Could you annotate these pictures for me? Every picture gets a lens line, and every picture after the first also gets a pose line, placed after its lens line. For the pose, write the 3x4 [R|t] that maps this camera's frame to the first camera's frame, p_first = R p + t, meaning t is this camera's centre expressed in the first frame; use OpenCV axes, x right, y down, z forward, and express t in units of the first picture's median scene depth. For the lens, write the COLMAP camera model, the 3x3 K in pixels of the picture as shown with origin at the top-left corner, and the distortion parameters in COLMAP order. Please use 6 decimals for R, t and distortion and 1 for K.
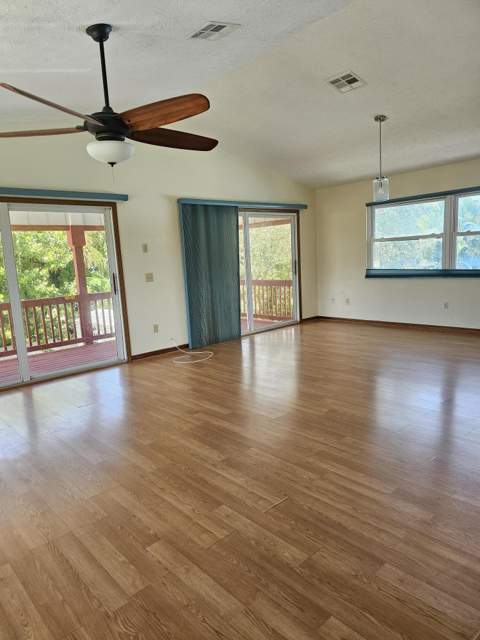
lens RADIAL K [[435.8, 0, 238.7], [0, 435.8, 323.2], [0, 0, 1]] dist [0.039244, -0.035922]
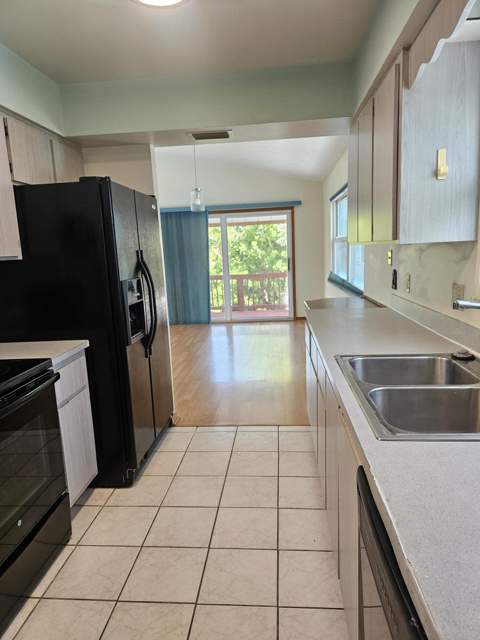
lens RADIAL K [[435.8, 0, 240.4], [0, 435.8, 320.5], [0, 0, 1]] dist [0.039244, -0.035922]
pose [[0.687056, 0.141976, -0.712598, 0.926413], [-0.106685, 0.989807, 0.094345, -0.097336], [0.718729, 0.011203, 0.695200, 0.266025]]
